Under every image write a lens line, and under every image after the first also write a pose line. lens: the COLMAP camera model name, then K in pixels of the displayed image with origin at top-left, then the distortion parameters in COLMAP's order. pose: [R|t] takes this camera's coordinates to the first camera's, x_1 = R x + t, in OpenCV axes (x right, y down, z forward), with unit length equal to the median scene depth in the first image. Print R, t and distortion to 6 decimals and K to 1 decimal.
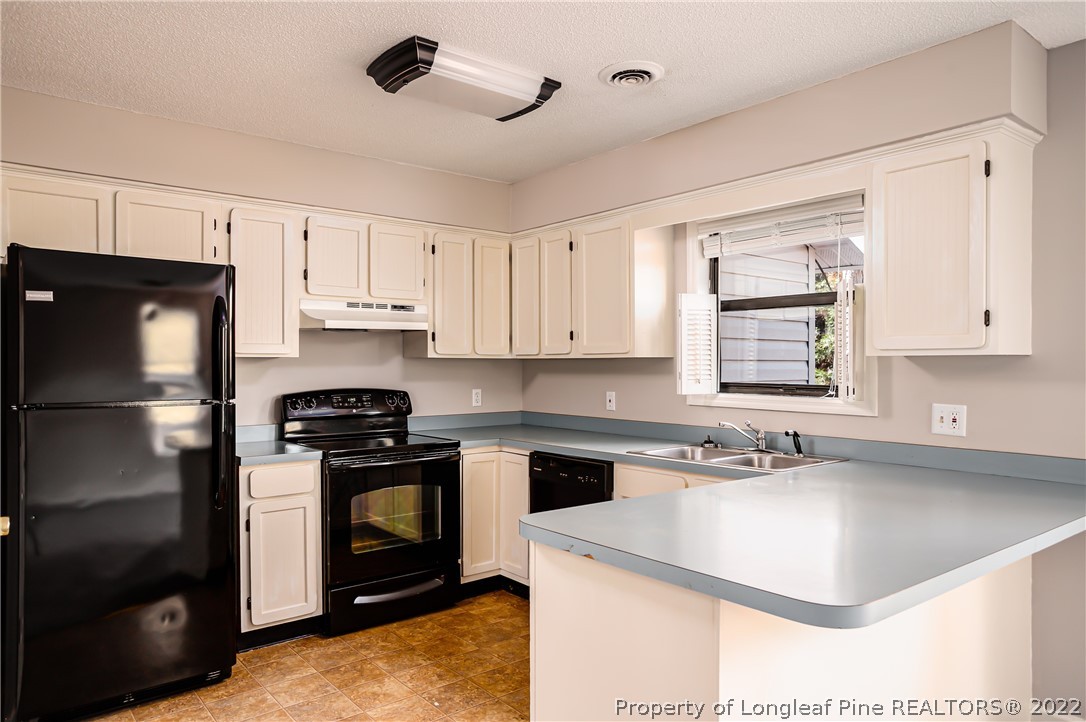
lens RADIAL K [[728.4, 0, 547.2], [0, 728.4, 367.9], [0, 0, 1]] dist [0.007789, -0.003797]
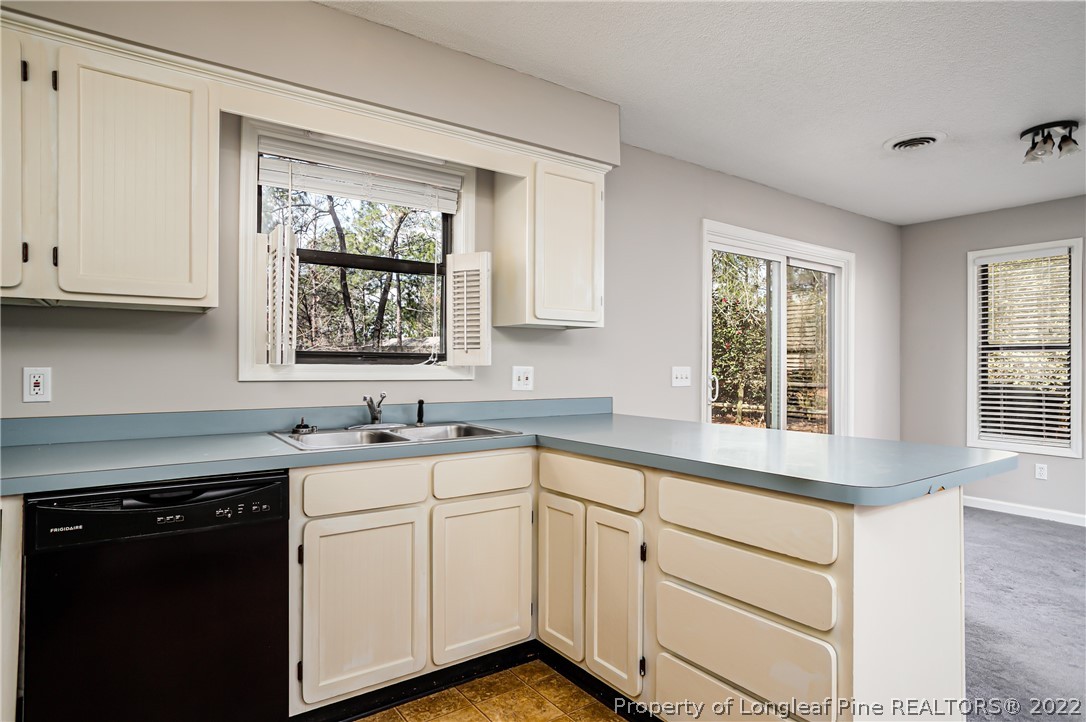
lens RADIAL K [[605.1, 0, 543.7], [0, 605.1, 358.2], [0, 0, 1]] dist [-0.005780, 0.005935]
pose [[0.078752, 0.007606, 0.996865, -0.387691], [-0.000017, 0.999971, -0.007628, 0.034432], [-0.996894, 0.000584, 0.078750, 0.688292]]
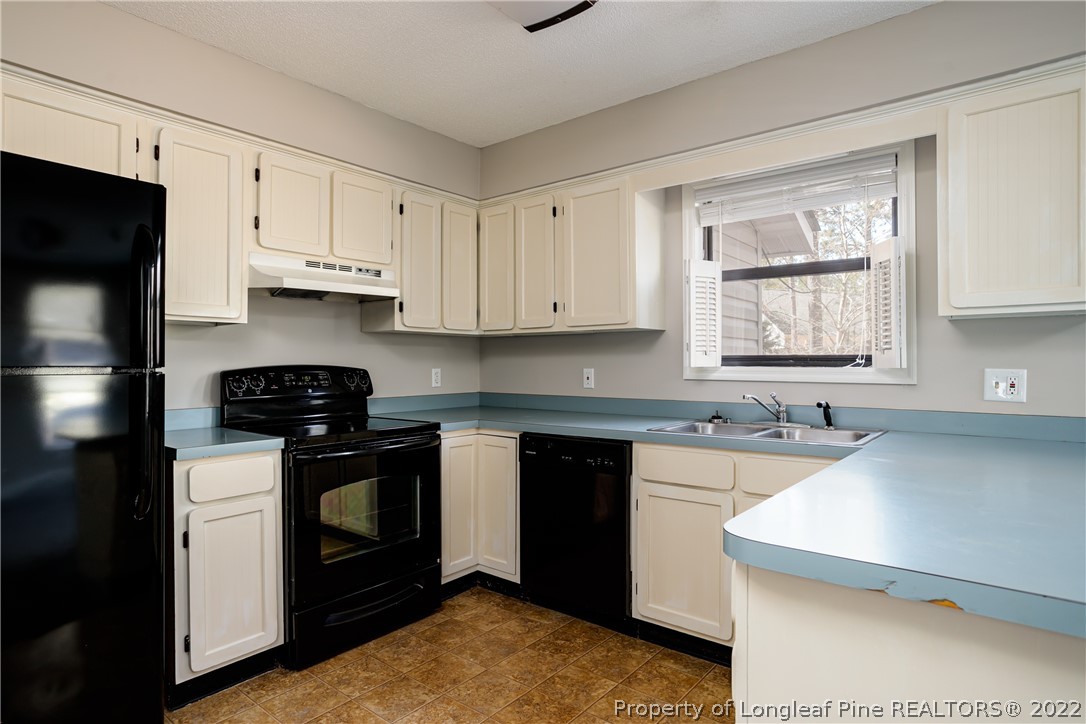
lens RADIAL K [[605.1, 0, 542.3], [0, 605.1, 356.0], [0, 0, 1]] dist [-0.005780, 0.005935]
pose [[0.979152, -0.000868, 0.203128, -0.155905], [0.004232, 0.999861, -0.016128, 0.033804], [-0.203086, 0.016651, 0.979019, 0.274923]]
